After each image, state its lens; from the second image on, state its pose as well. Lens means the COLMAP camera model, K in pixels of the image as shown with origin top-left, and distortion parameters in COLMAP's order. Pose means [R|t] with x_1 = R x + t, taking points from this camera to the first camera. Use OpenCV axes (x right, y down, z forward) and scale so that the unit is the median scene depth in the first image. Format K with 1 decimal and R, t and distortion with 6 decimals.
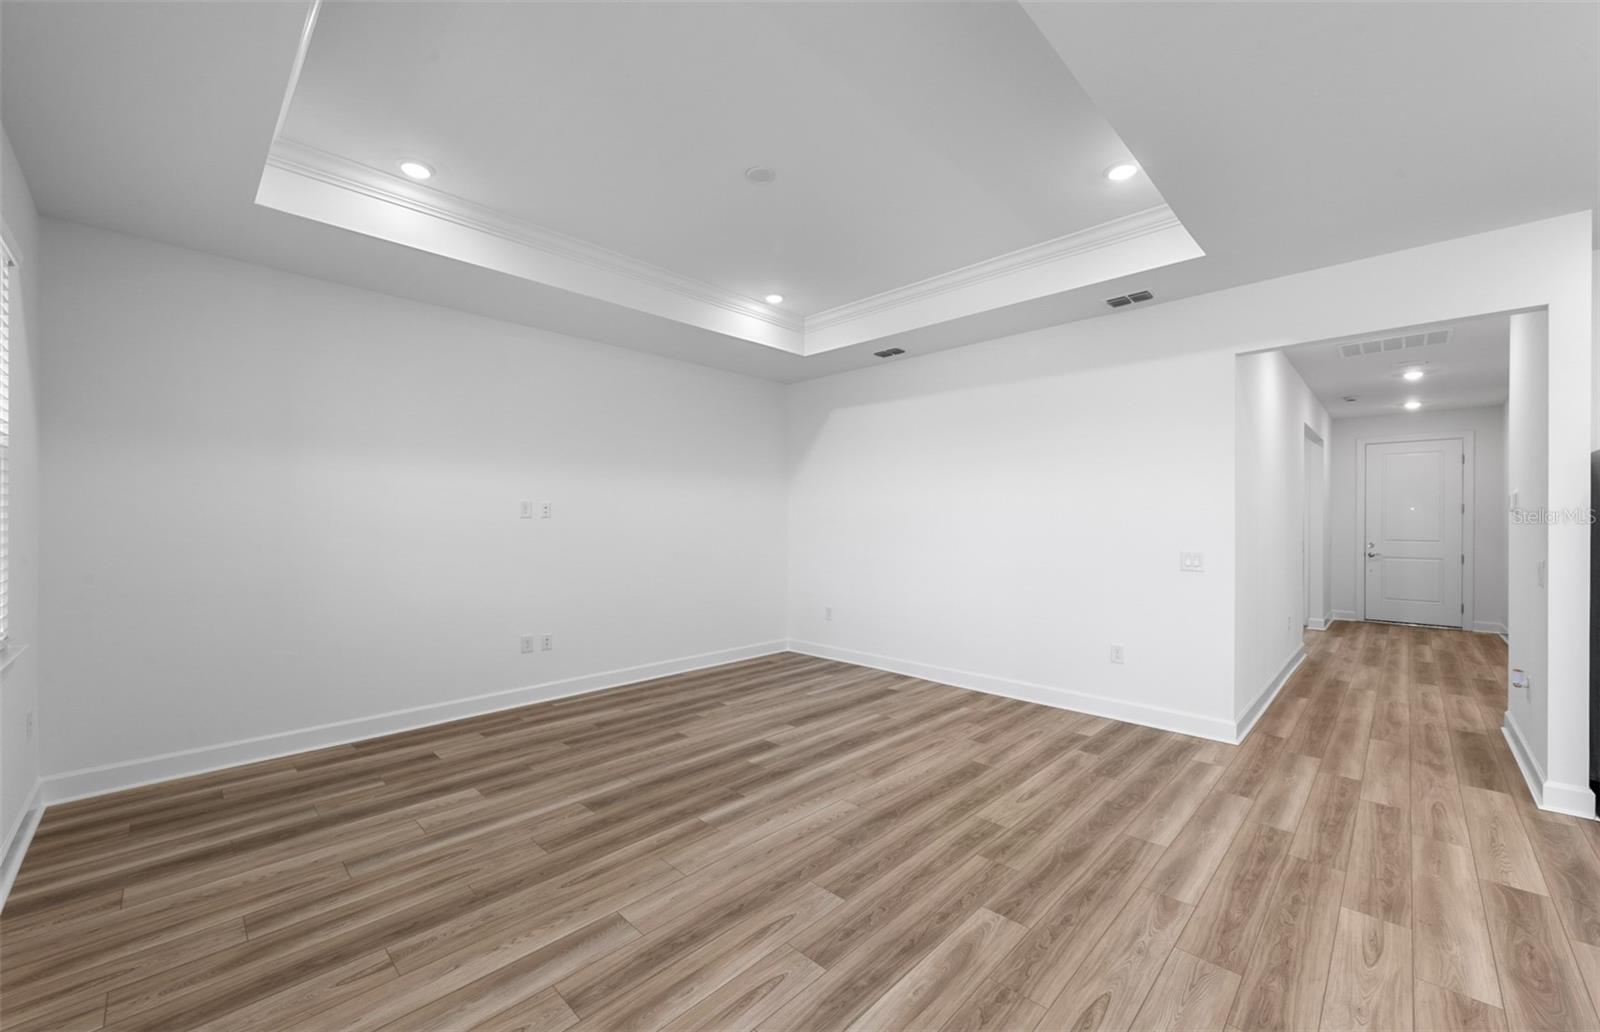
lens RADIAL K [[620.2, 0, 791.3], [0, 620.2, 520.8], [0, 0, 1]] dist [0.007903, -0.001038]
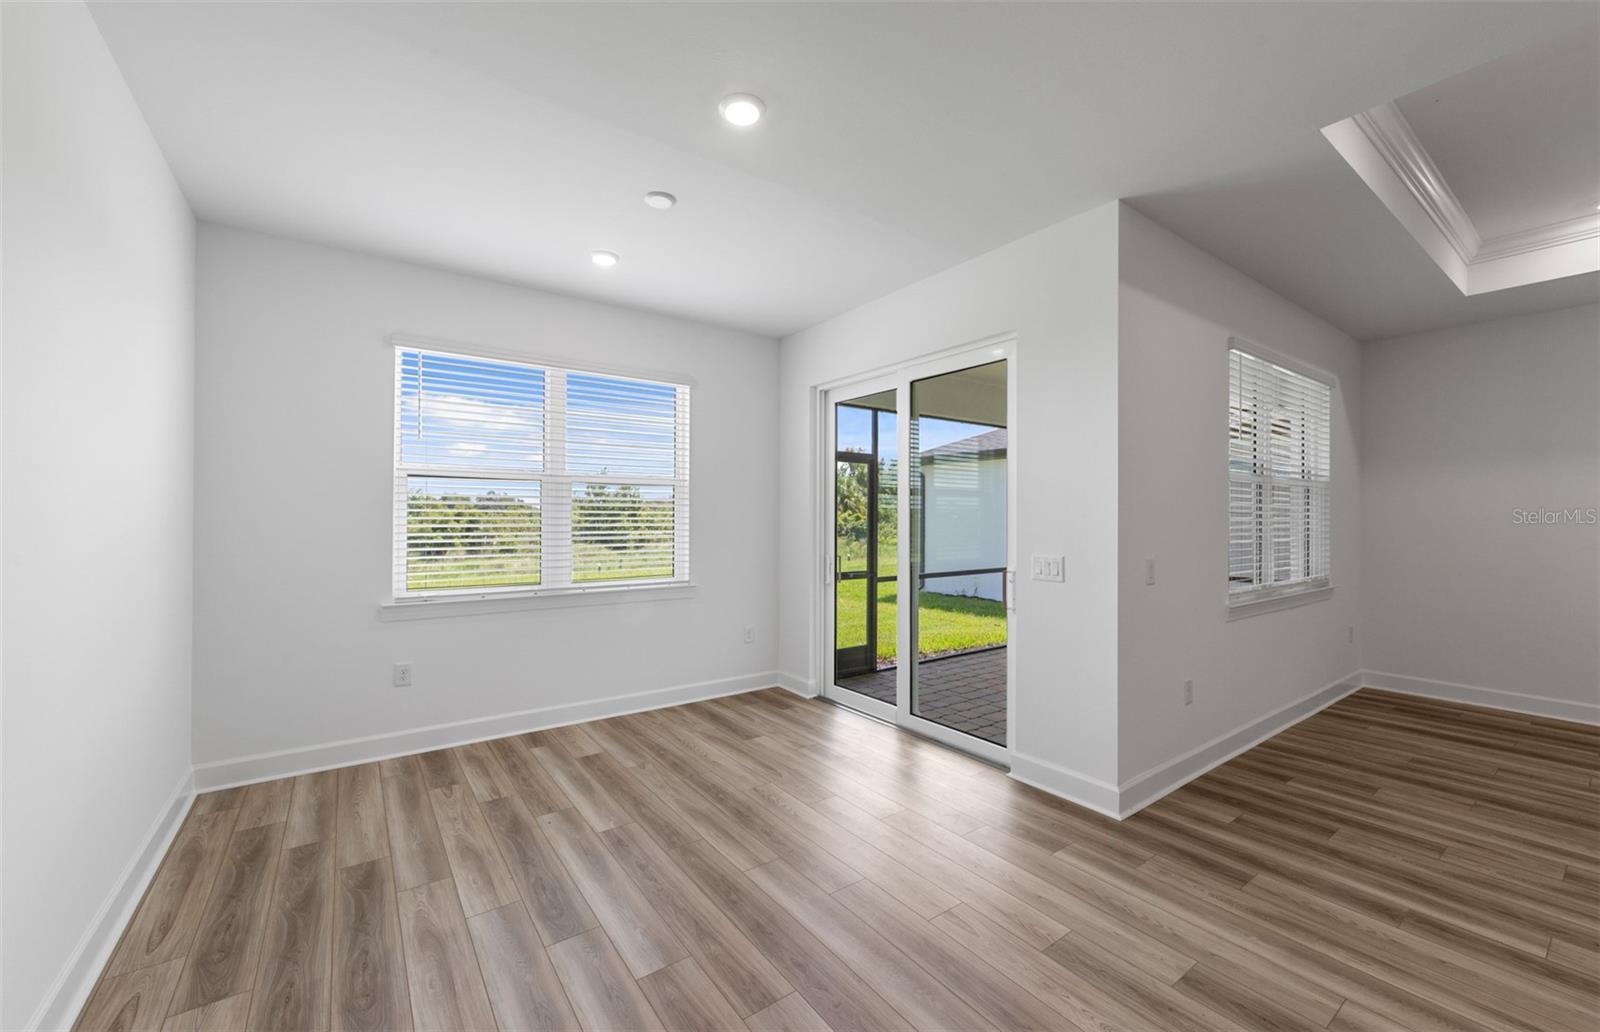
lens RADIAL K [[620.2, 0, 799.2], [0, 620.2, 519.5], [0, 0, 1]] dist [0.007903, -0.001038]
pose [[-0.159641, -0.000334, -0.987175, 0.659465], [-0.003690, 0.999993, 0.000259, 0.002212], [0.987168, 0.003684, -0.159641, -0.229021]]
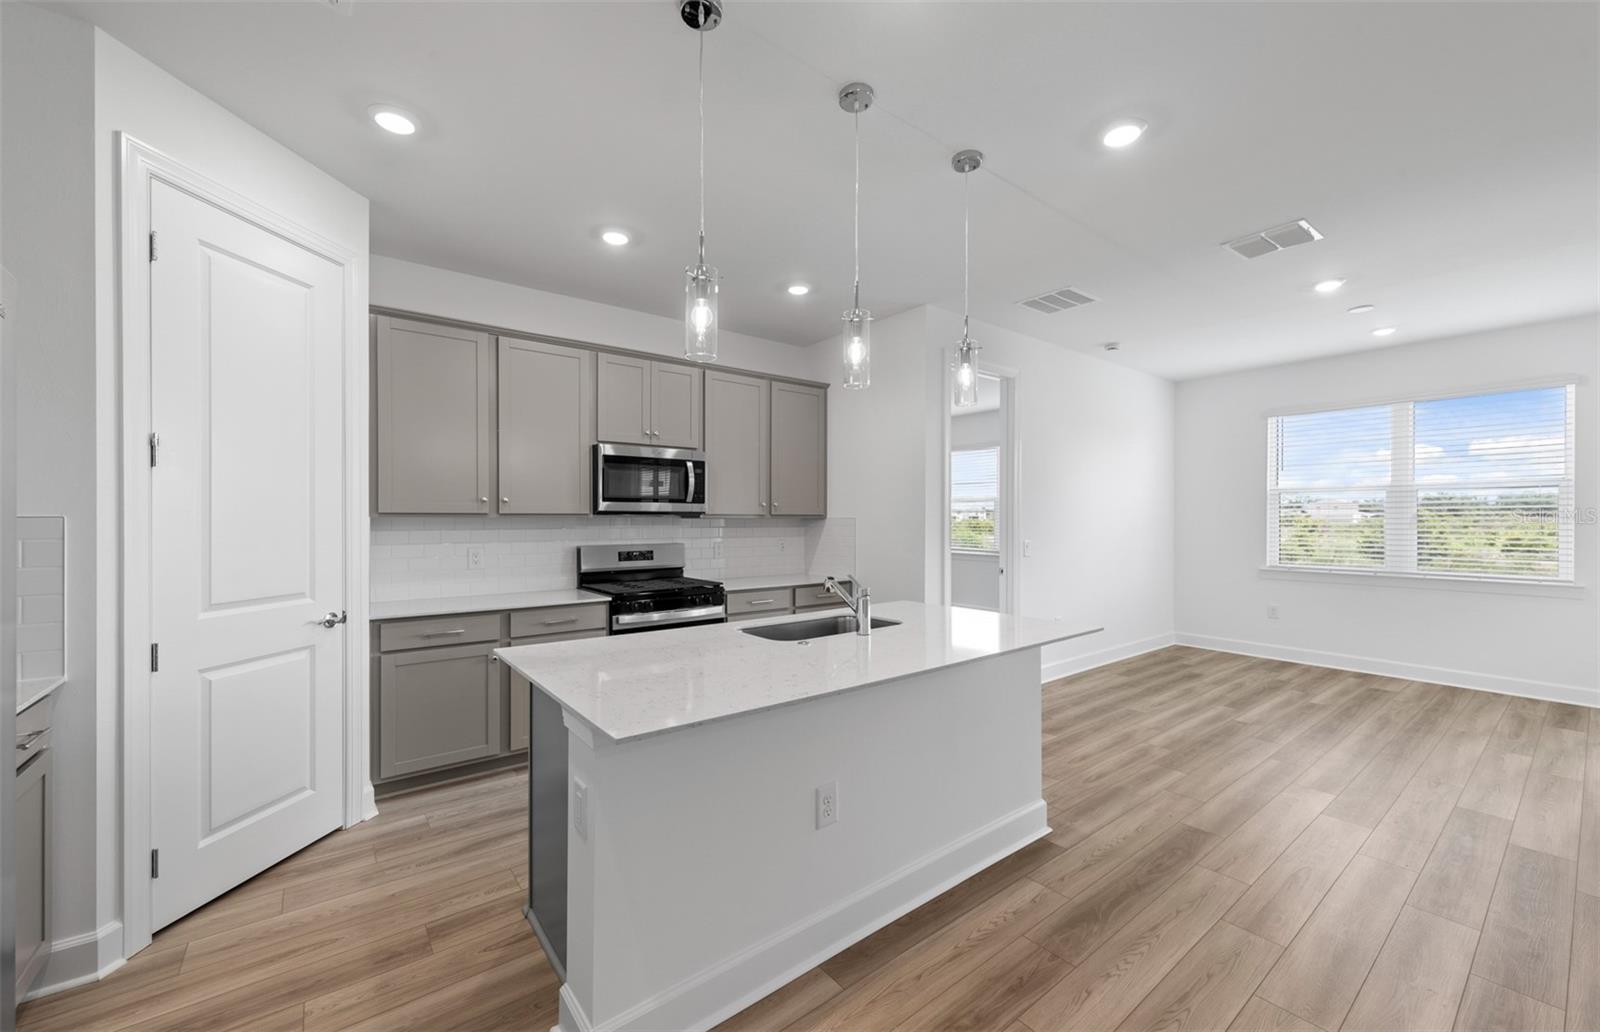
lens RADIAL K [[620.2, 0, 795.9], [0, 620.2, 521.2], [0, 0, 1]] dist [0.007903, -0.001038]
pose [[-0.990973, -0.000570, 0.134057, 0.841575], [-0.000268, 0.999997, 0.002269, 0.005122], [-0.134058, 0.002212, -0.990971, 0.878604]]
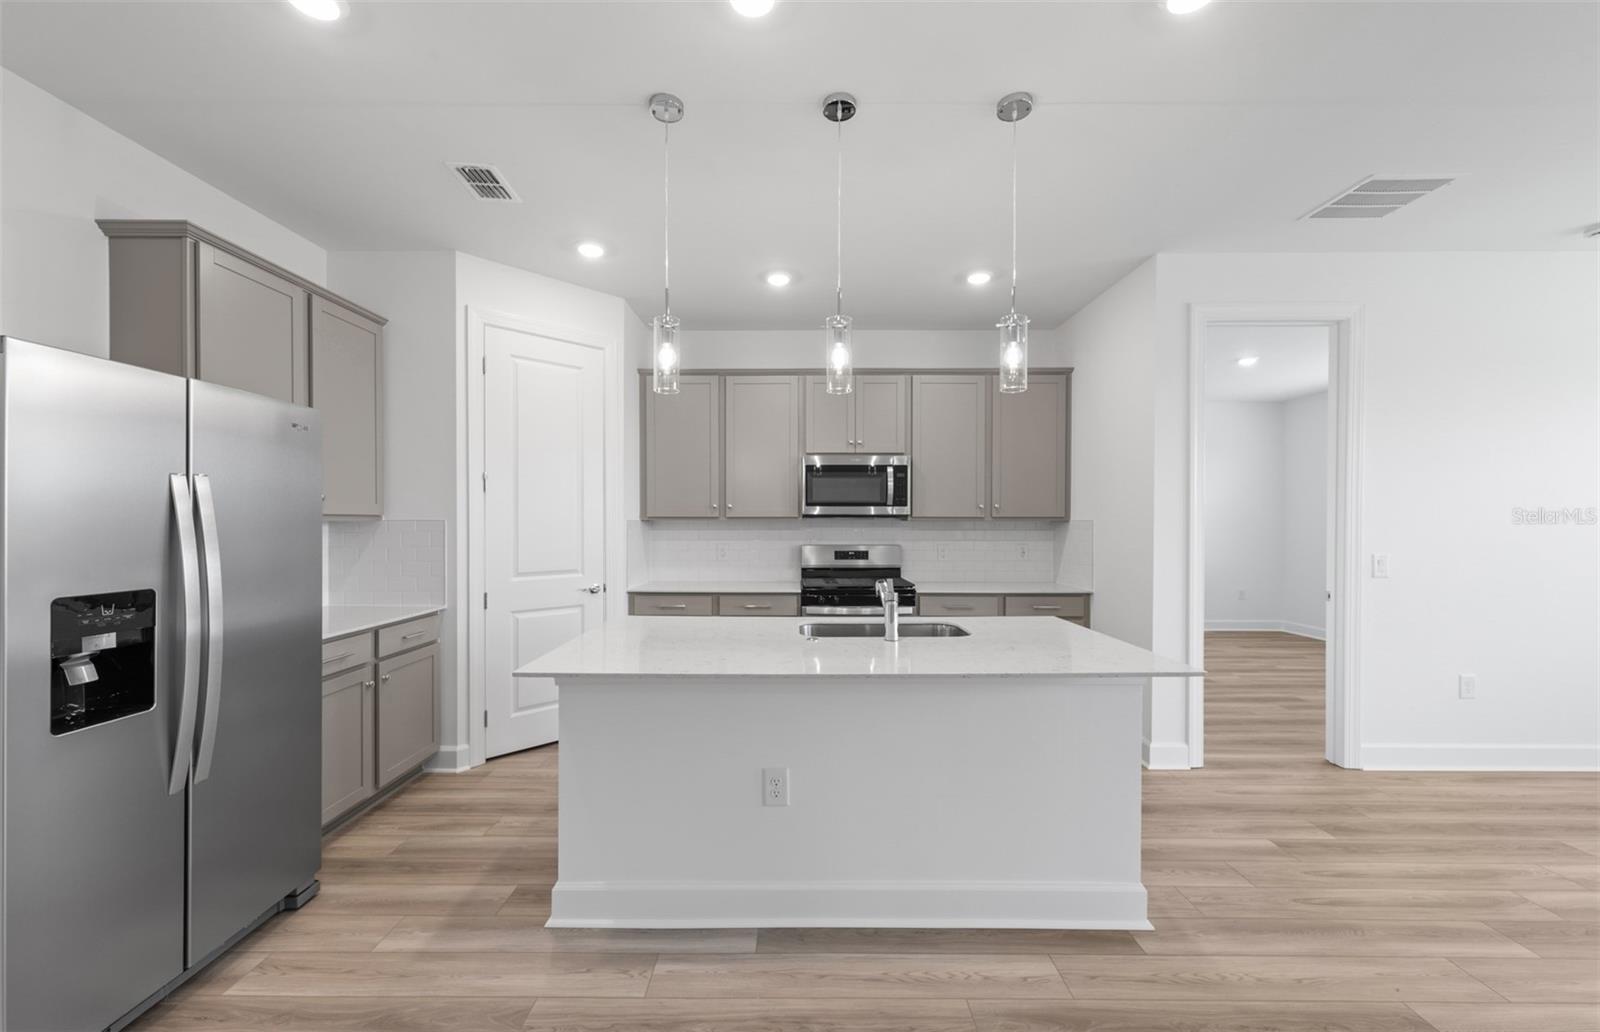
lens RADIAL K [[620.2, 0, 793.1], [0, 620.2, 525.5], [0, 0, 1]] dist [0.007903, -0.001038]
pose [[-0.696986, -0.006420, 0.717056, 0.435996], [-0.002019, 0.999974, 0.006991, 0.003356], [-0.717082, 0.003425, -0.696980, 0.725828]]
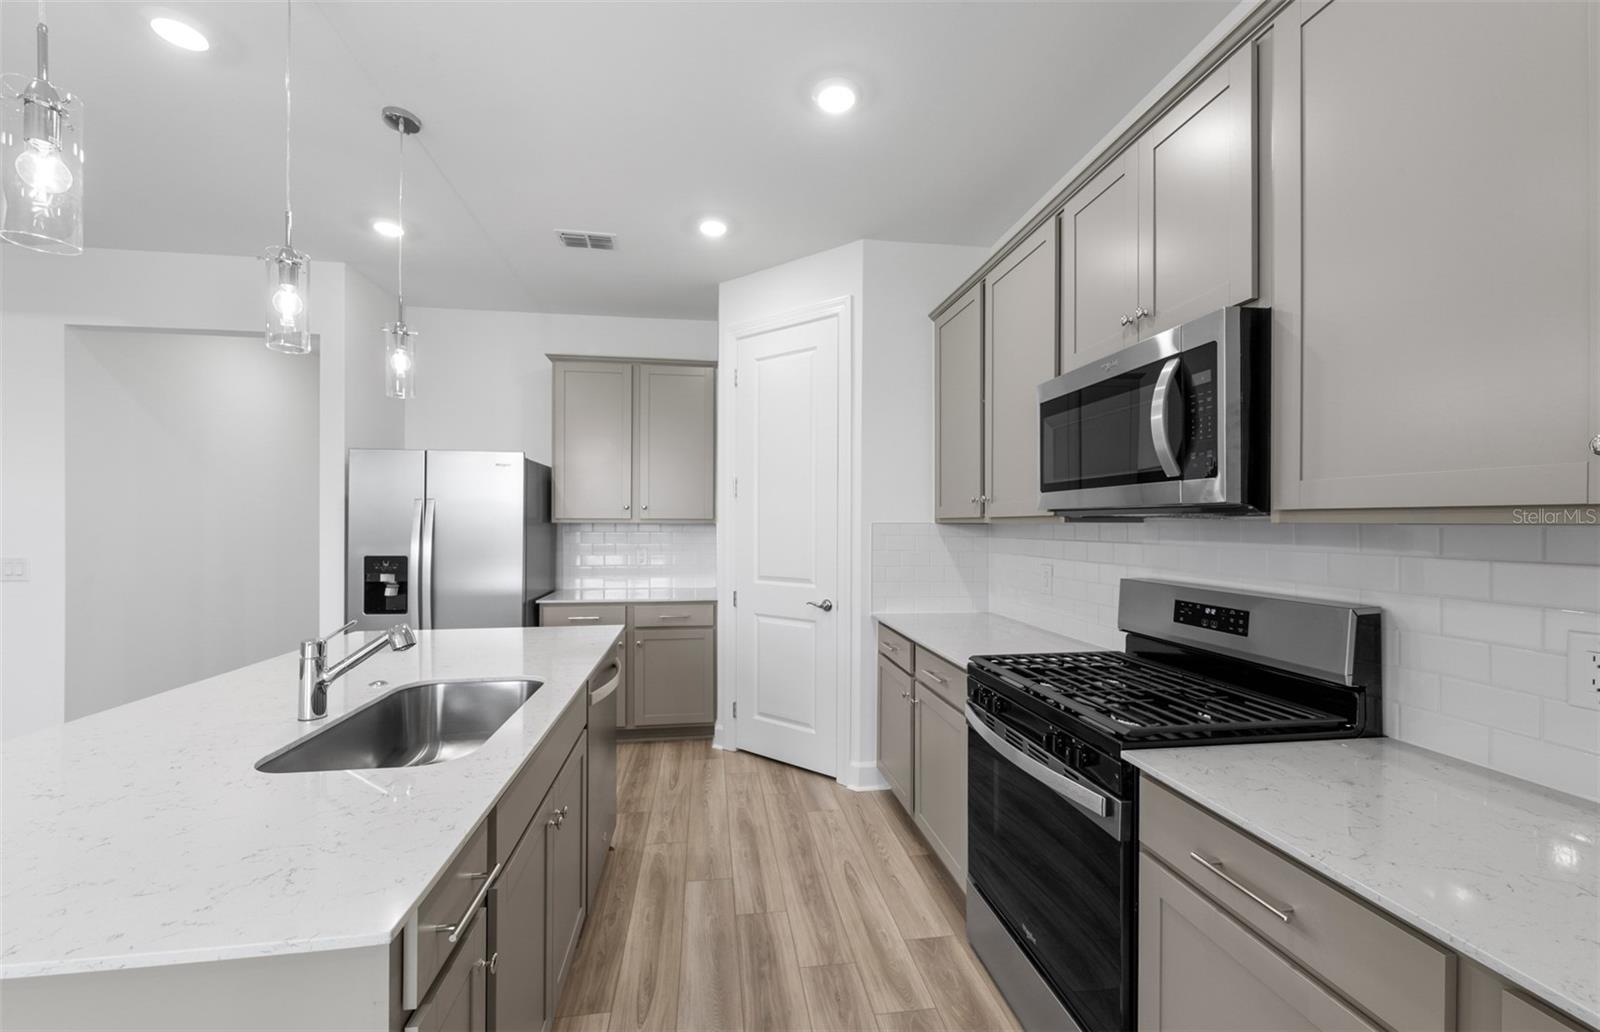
lens RADIAL K [[620.2, 0, 795.4], [0, 620.2, 521.2], [0, 0, 1]] dist [0.007903, -0.001038]
pose [[0.610008, 0.003083, 0.792389, 0.723099], [-0.002097, 0.999995, -0.002276, 0.002163], [-0.792393, -0.000273, 0.610011, -0.367624]]
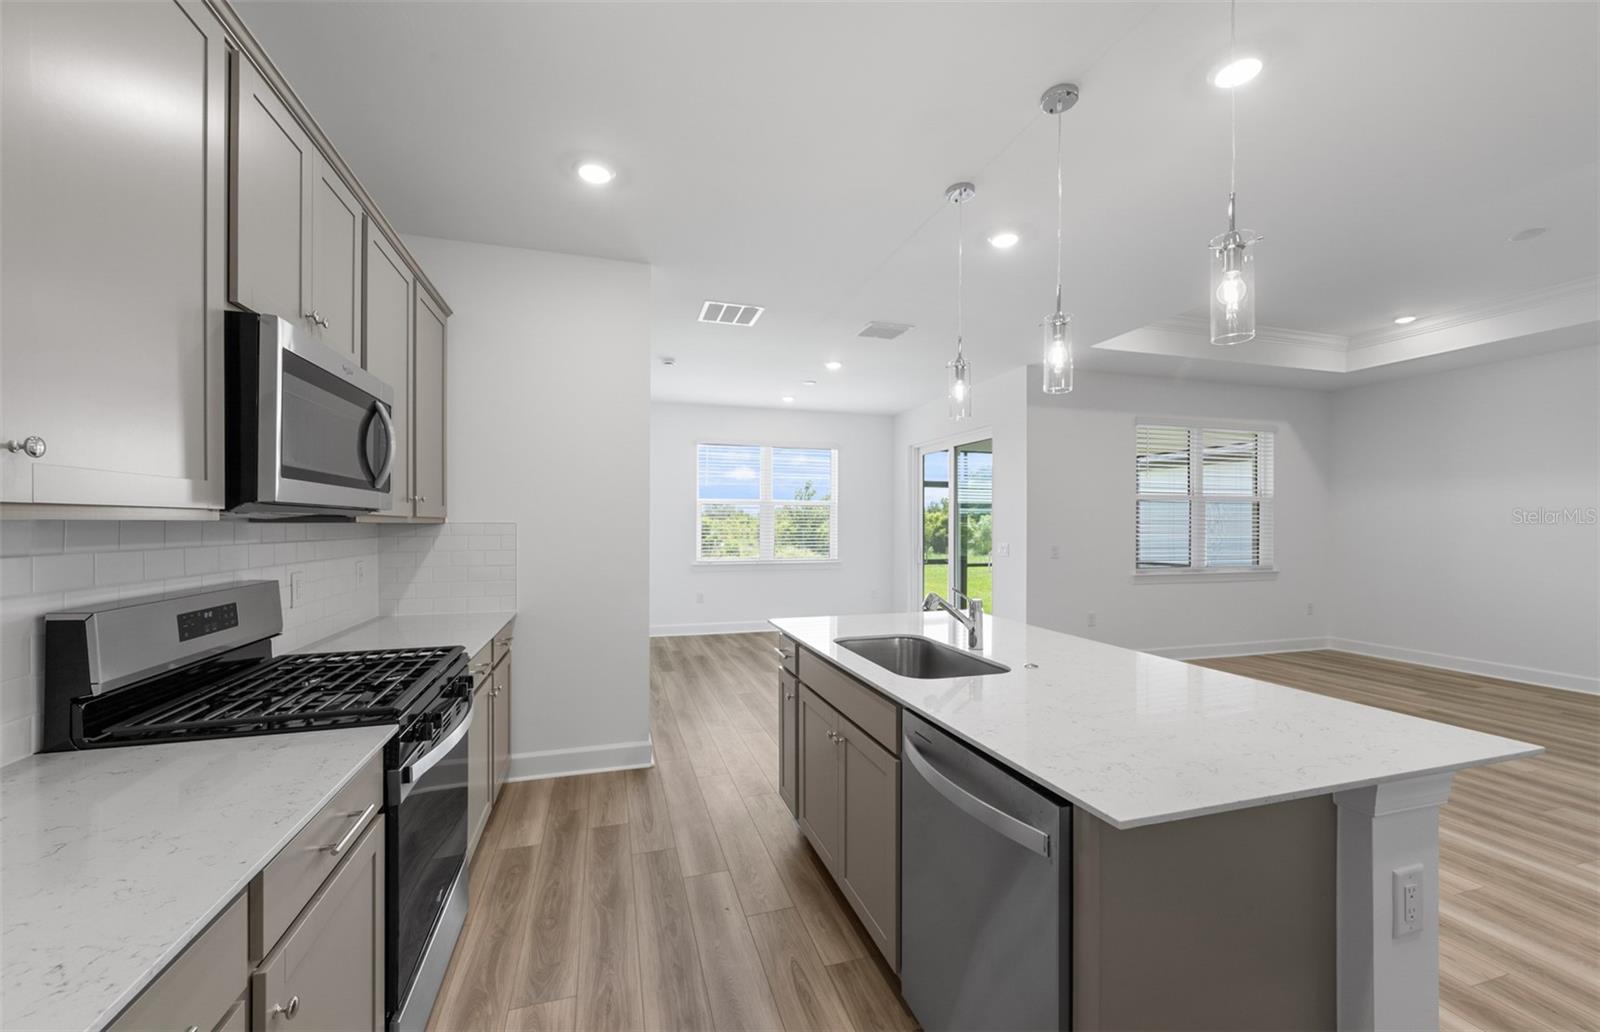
lens RADIAL K [[620.2, 0, 796.9], [0, 620.2, 529.7], [0, 0, 1]] dist [0.007903, -0.001038]
pose [[-0.470780, 0.005488, -0.882233, 1.544152], [-0.001590, 0.999974, 0.007069, 0.003545], [0.882249, 0.004730, -0.470759, 0.304890]]
